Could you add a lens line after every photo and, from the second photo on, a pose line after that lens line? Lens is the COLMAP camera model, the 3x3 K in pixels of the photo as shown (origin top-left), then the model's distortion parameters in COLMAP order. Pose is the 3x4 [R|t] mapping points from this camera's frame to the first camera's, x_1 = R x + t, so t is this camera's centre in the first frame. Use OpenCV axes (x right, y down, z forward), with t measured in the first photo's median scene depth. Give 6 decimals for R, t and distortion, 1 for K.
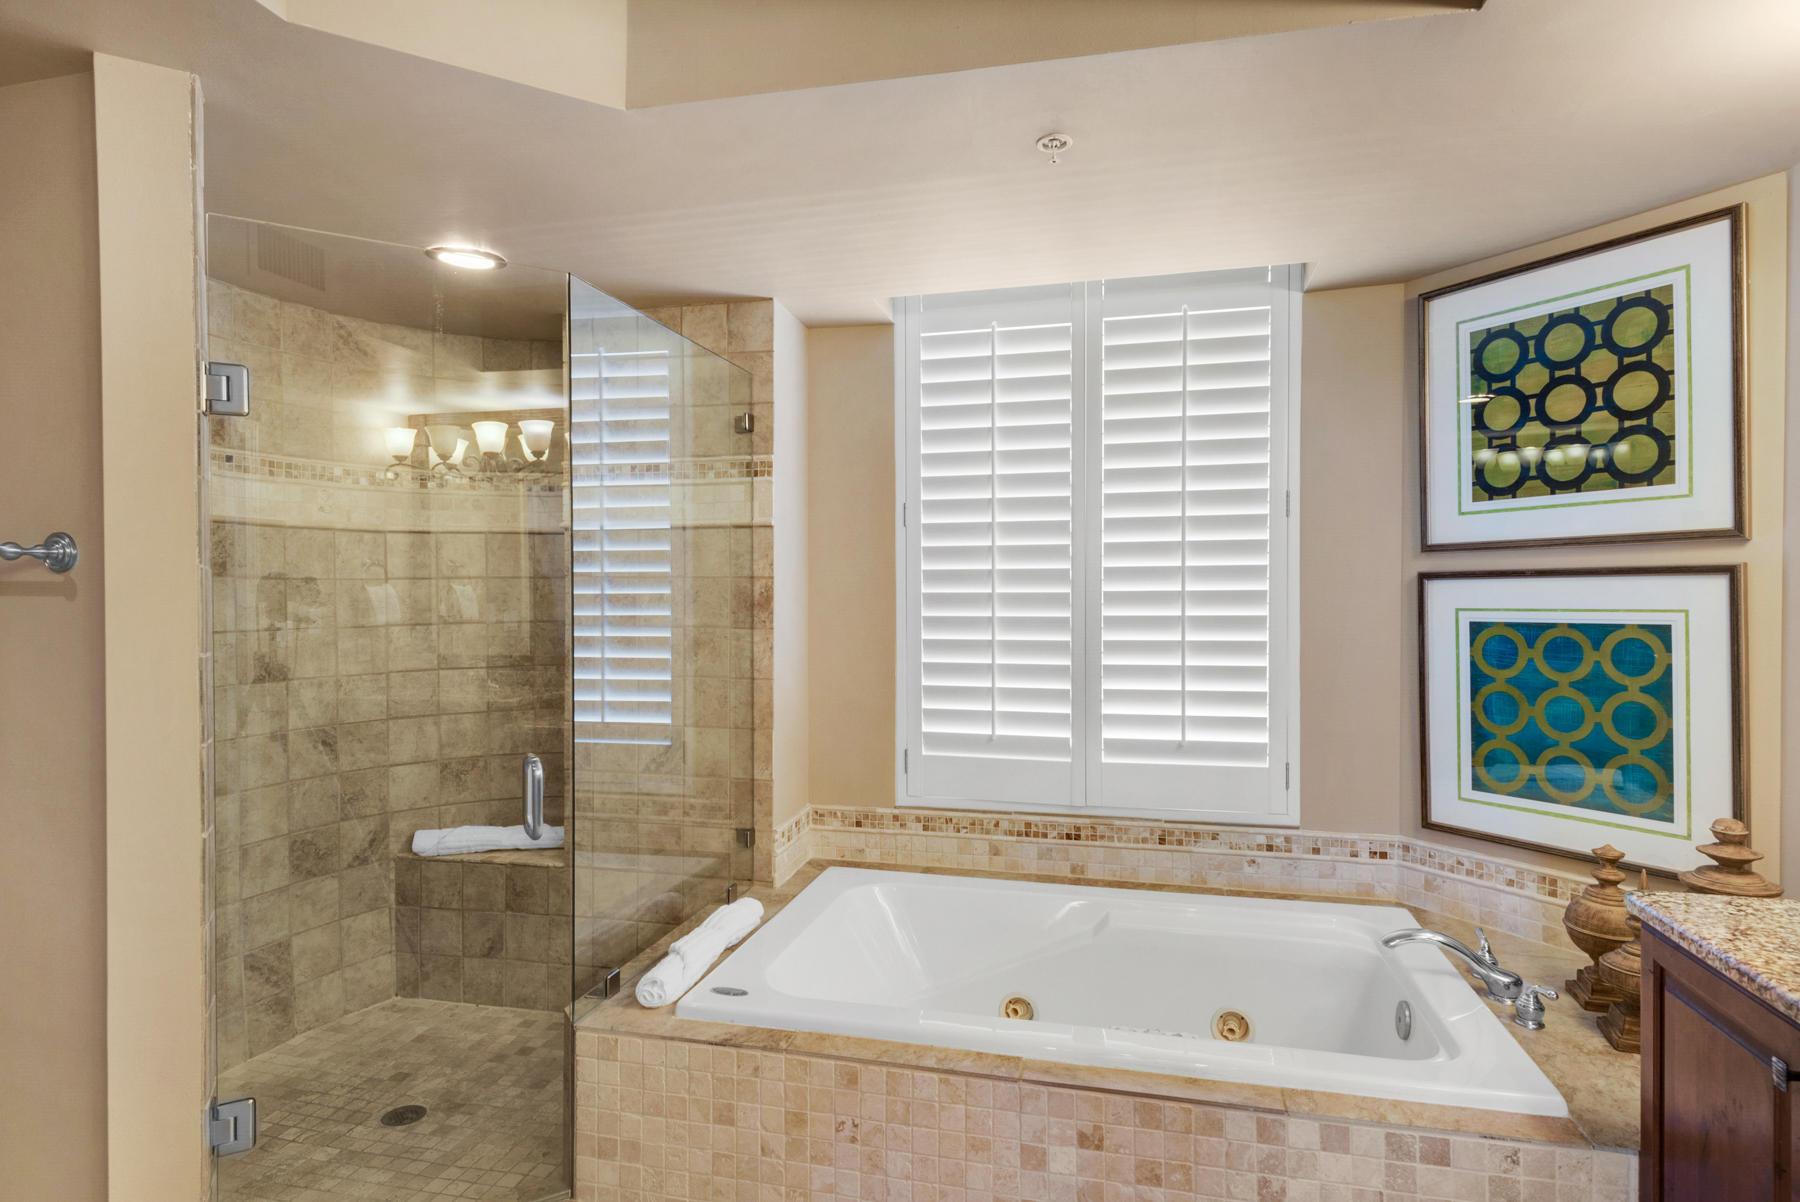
lens RADIAL K [[965.8, 0, 900.1], [0, 965.8, 598.8], [0, 0, 1]] dist [0.017368, -0.003496]
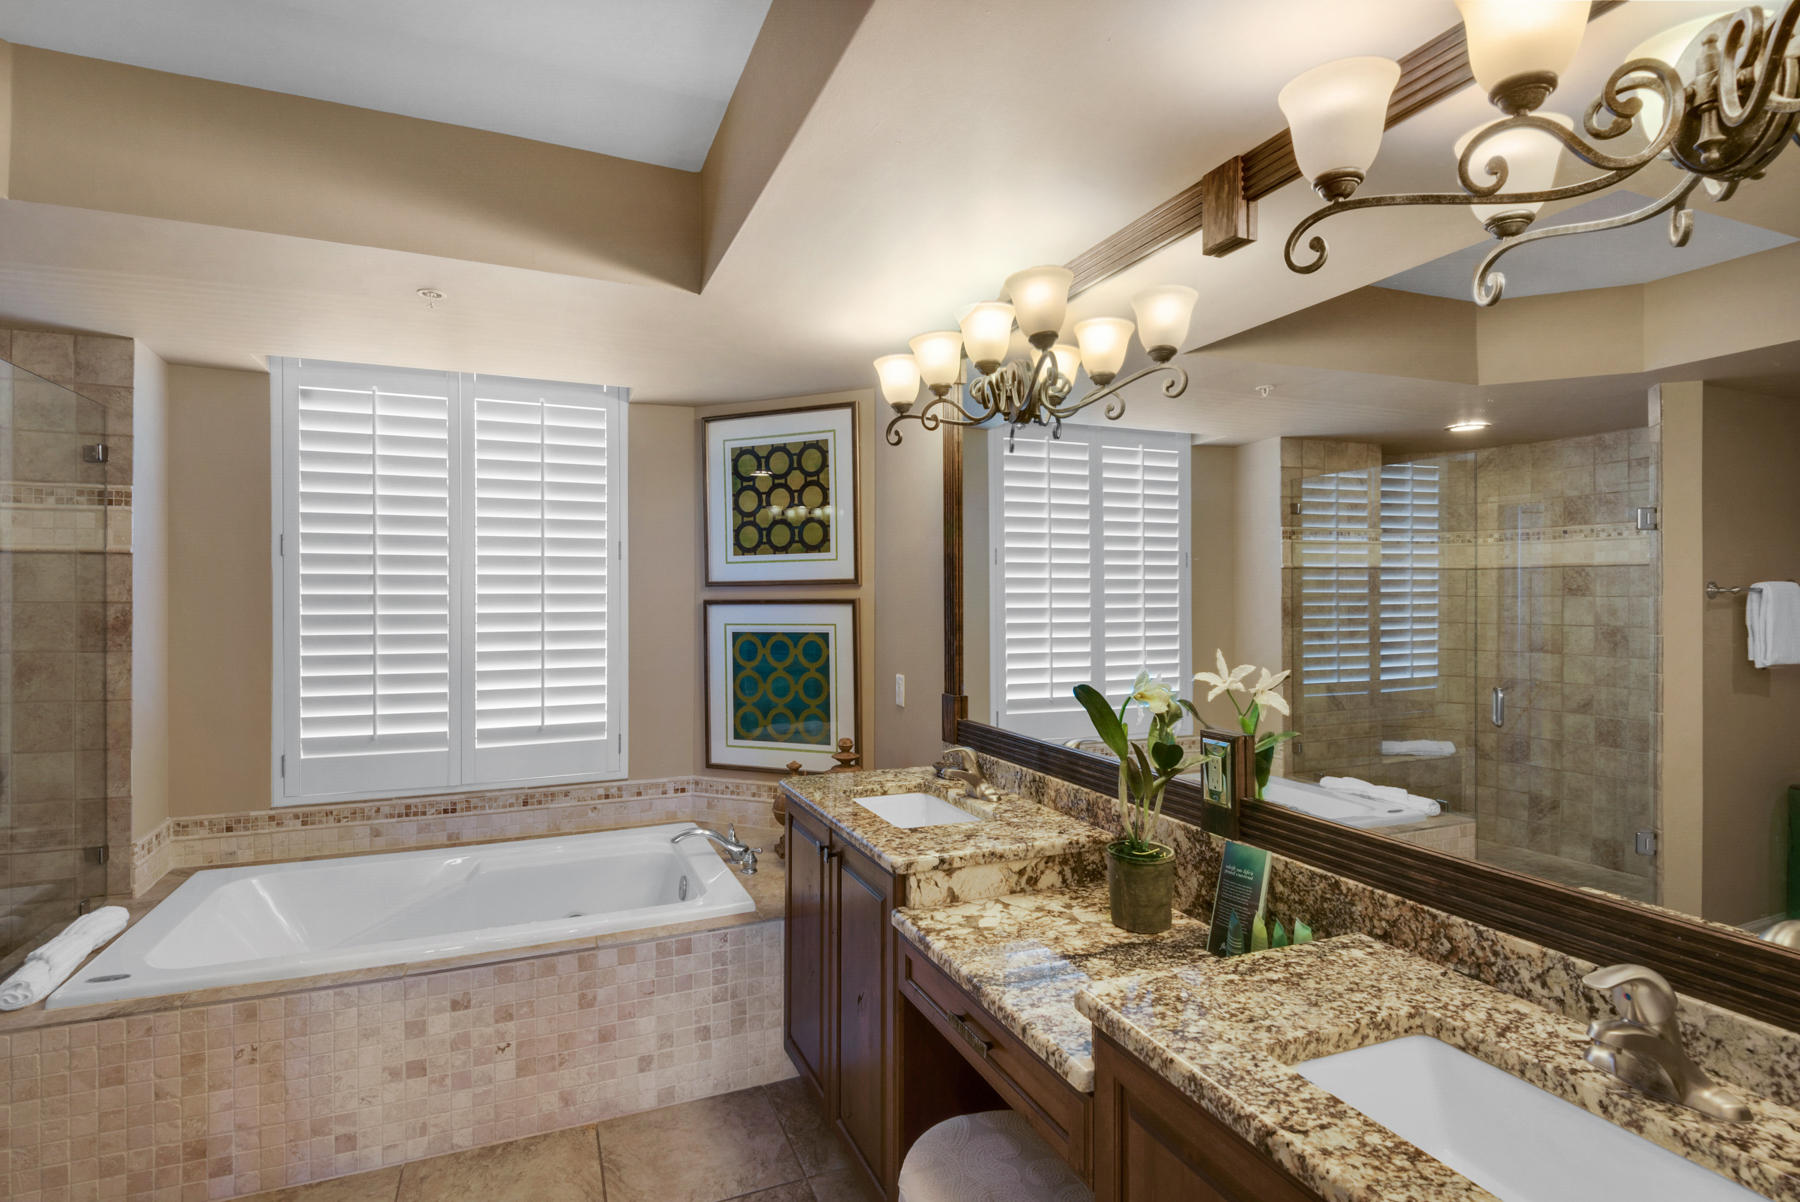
lens RADIAL K [[884.9, 0, 911.9], [0, 884.9, 603.1], [0, 0, 1]] dist [0.016878, -0.013668]
pose [[0.793906, -0.000386, 0.608040, -0.048865], [0.001566, 0.999998, -0.001410, -0.020047], [-0.608038, 0.002072, 0.793905, -0.298028]]
